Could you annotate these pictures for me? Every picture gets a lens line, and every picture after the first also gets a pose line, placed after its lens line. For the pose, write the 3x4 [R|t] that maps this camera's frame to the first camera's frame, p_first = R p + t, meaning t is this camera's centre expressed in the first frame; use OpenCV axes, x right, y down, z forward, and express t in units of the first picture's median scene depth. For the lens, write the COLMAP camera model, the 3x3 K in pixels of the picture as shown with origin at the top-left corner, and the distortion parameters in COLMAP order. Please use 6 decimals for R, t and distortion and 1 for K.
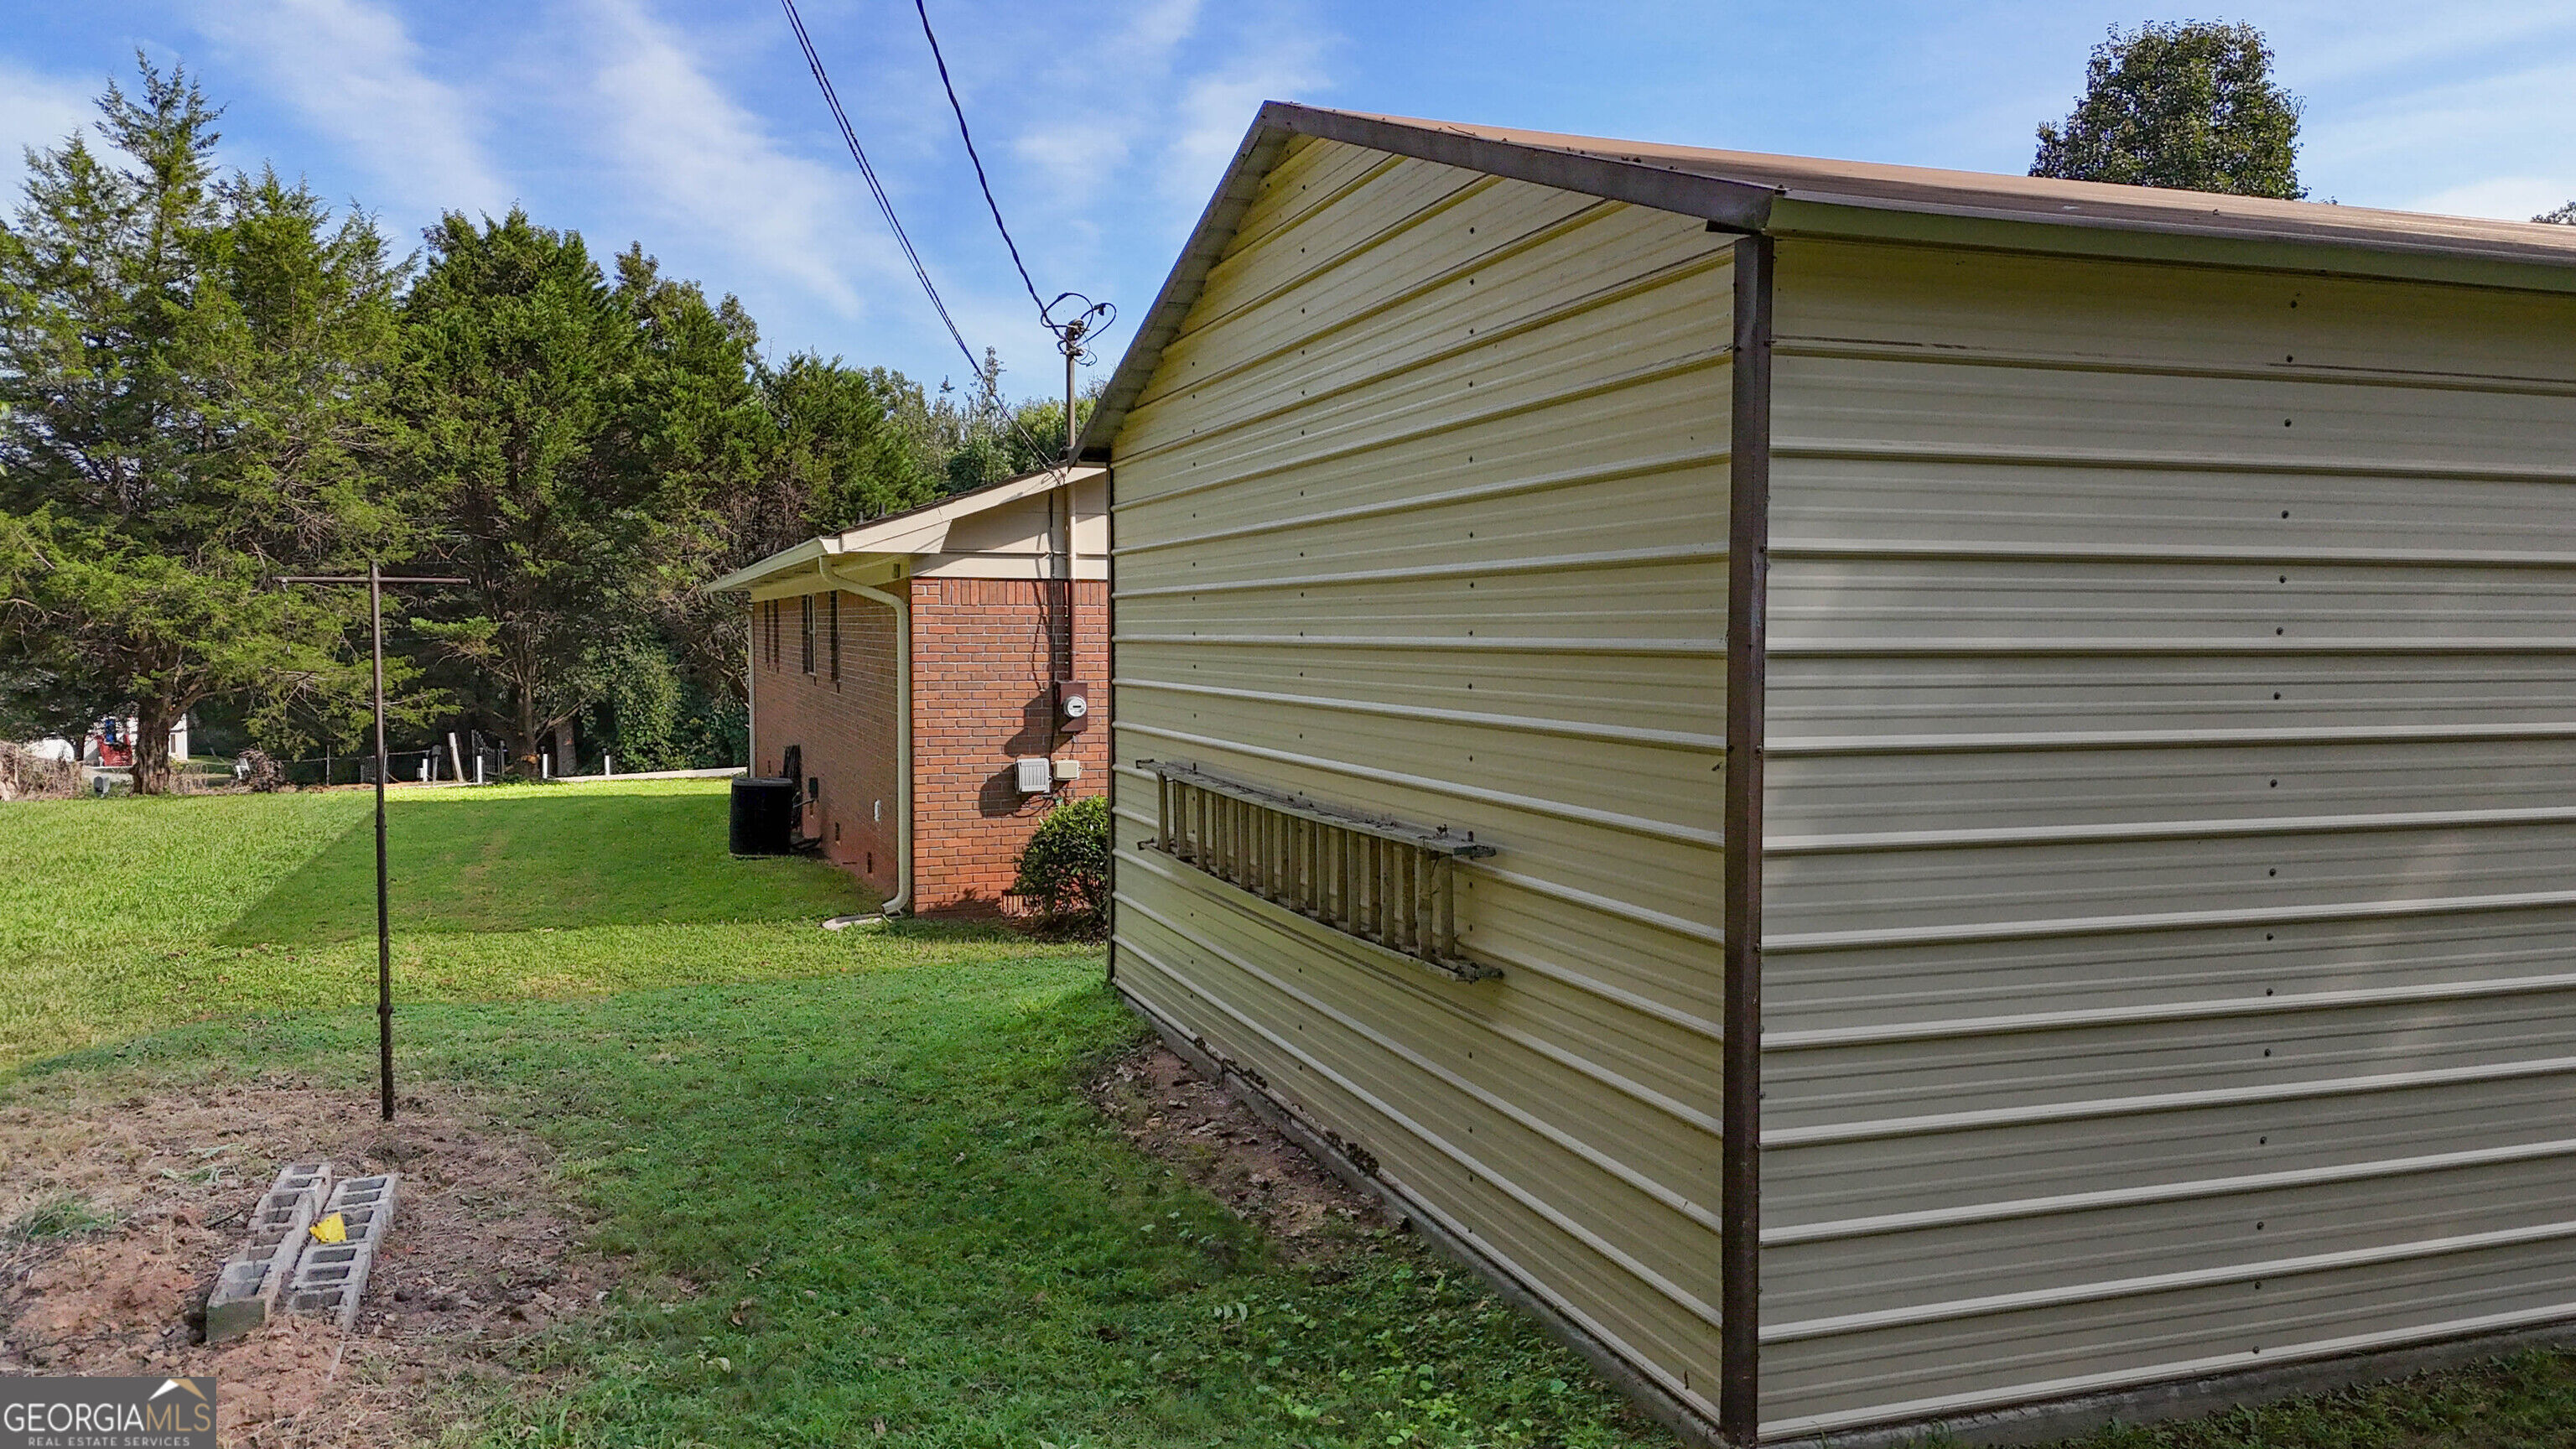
lens RADIAL K [[1894.1, 0, 1288.0], [0, 1894.1, 724.5], [0, 0, 1]] dist [0.073118, -0.068060]
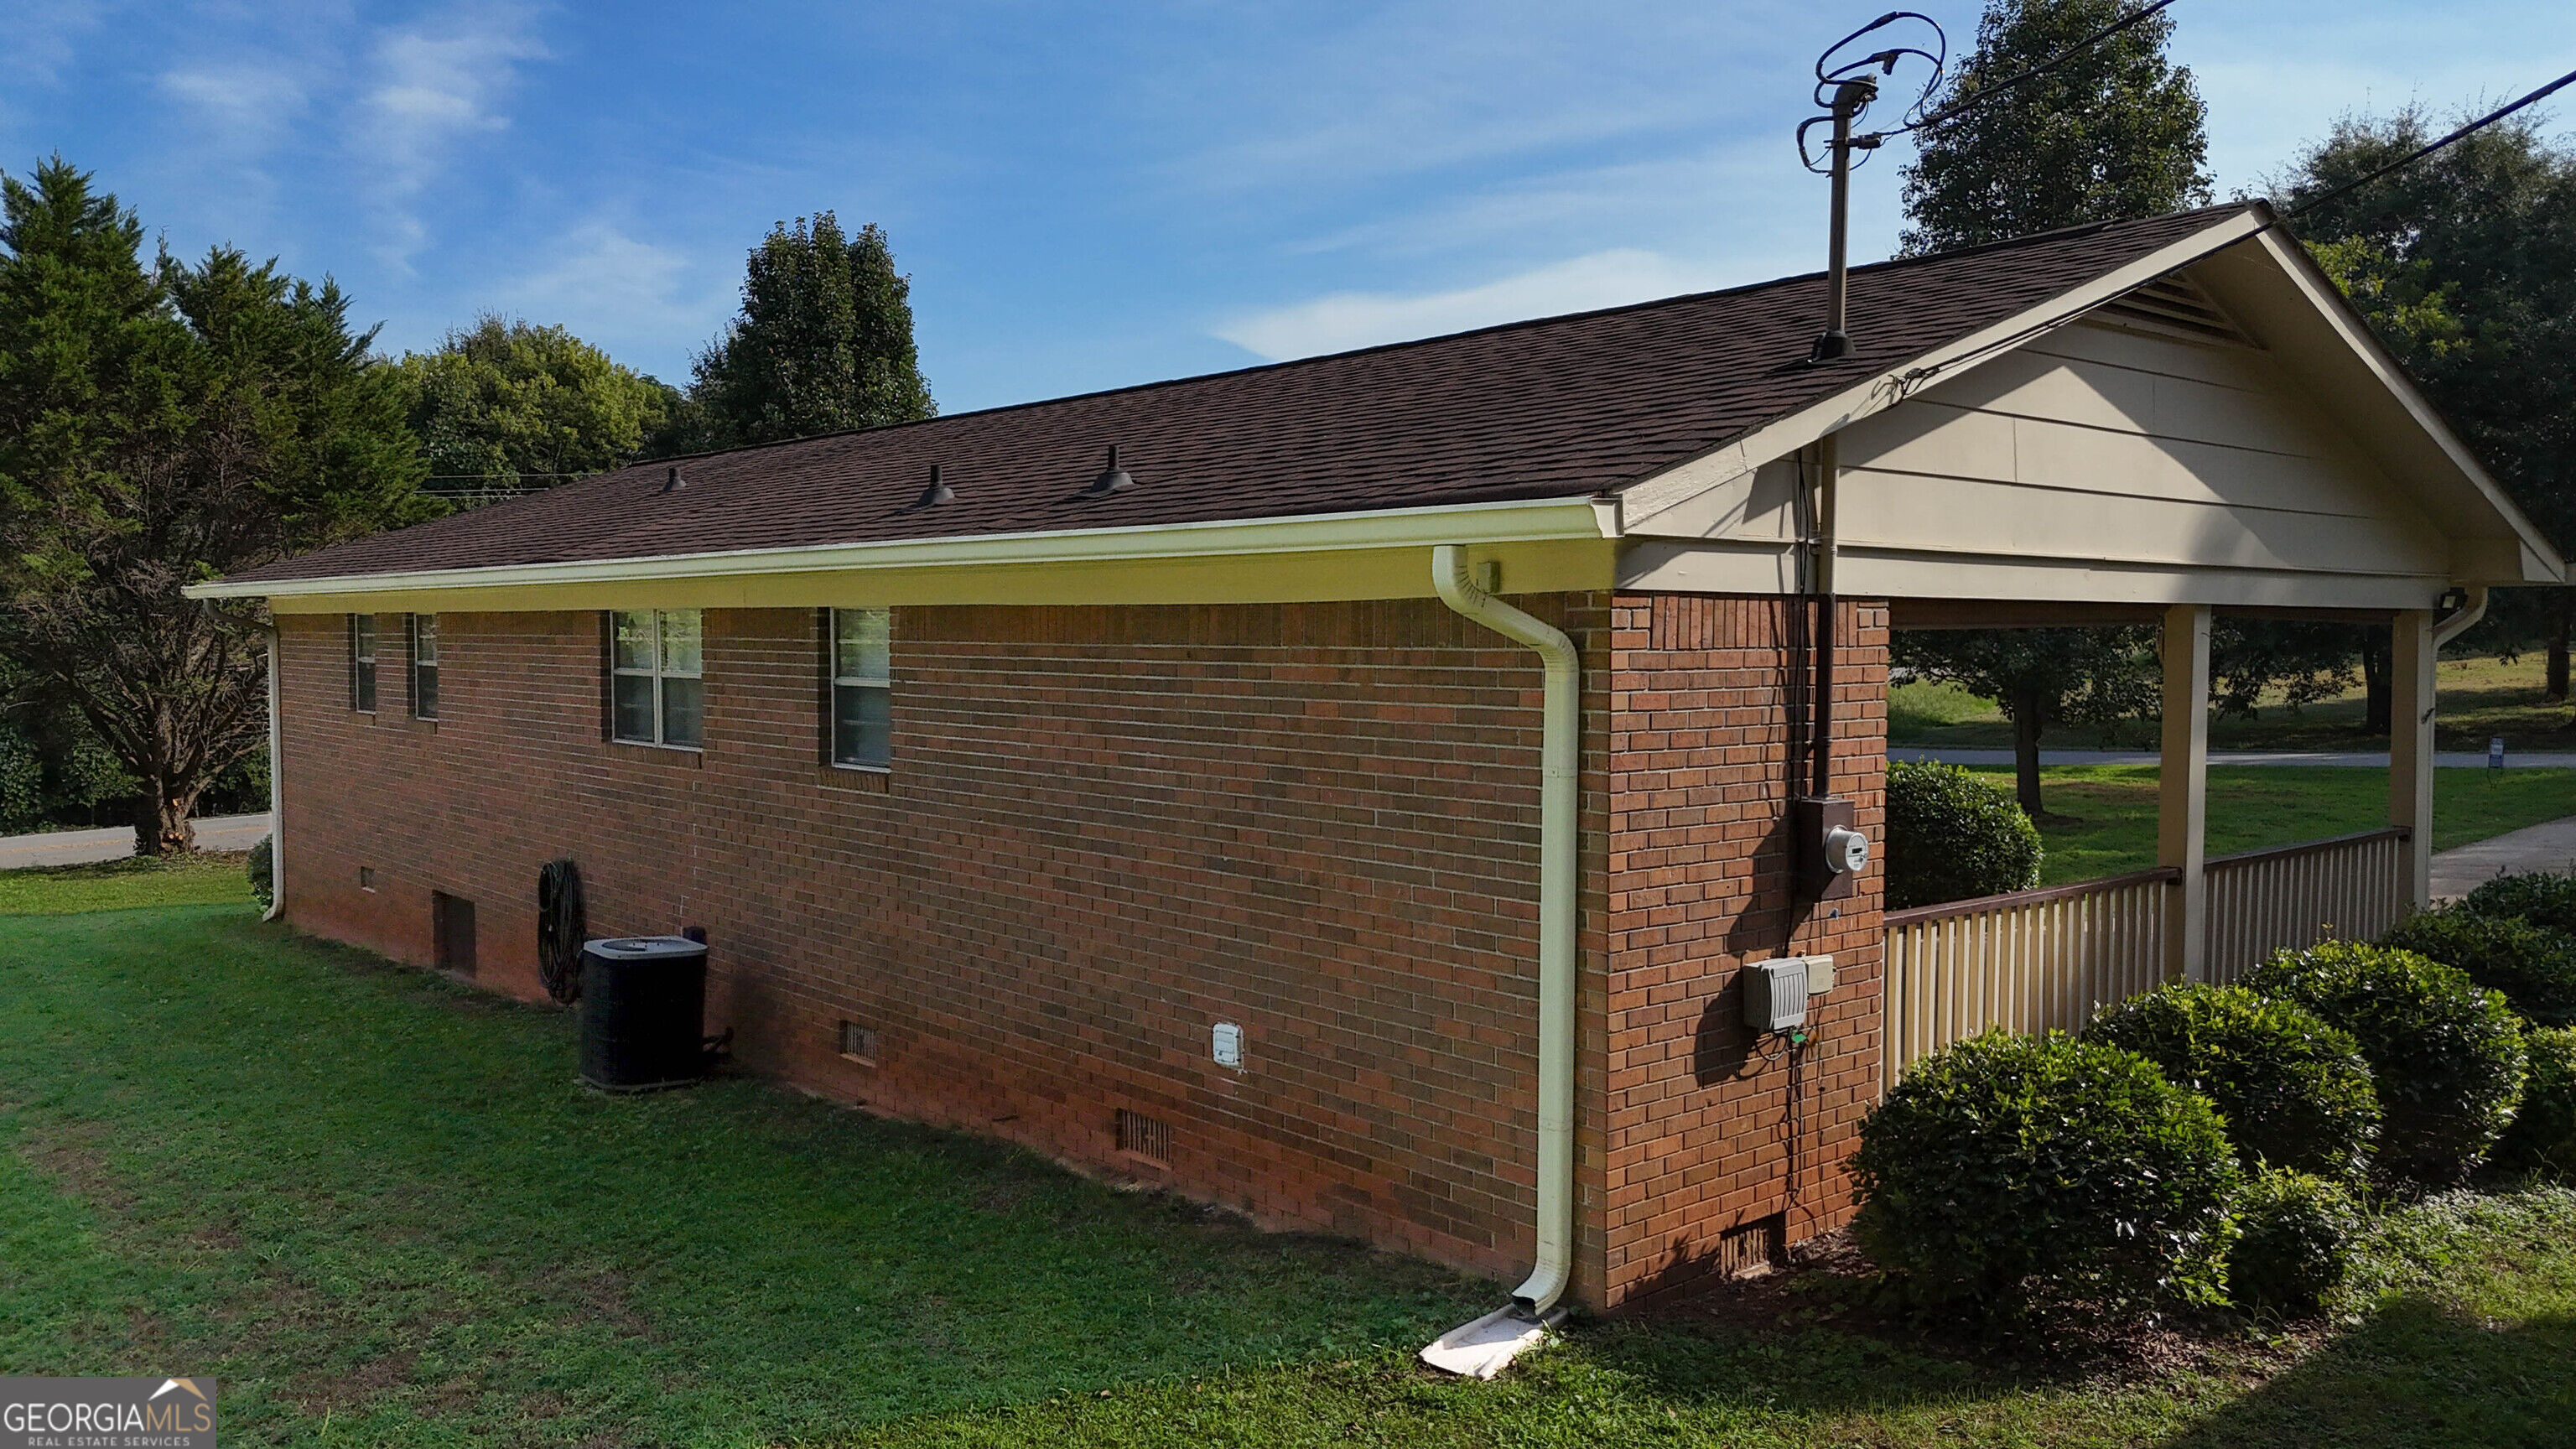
lens RADIAL K [[1894.1, 0, 1288.0], [0, 1894.1, 724.5], [0, 0, 1]] dist [0.073118, -0.068060]
pose [[0.930087, -0.020712, 0.366756, -0.432655], [0.020897, 0.999776, 0.003465, -0.047192], [-0.366745, 0.004441, 0.930311, 0.583874]]
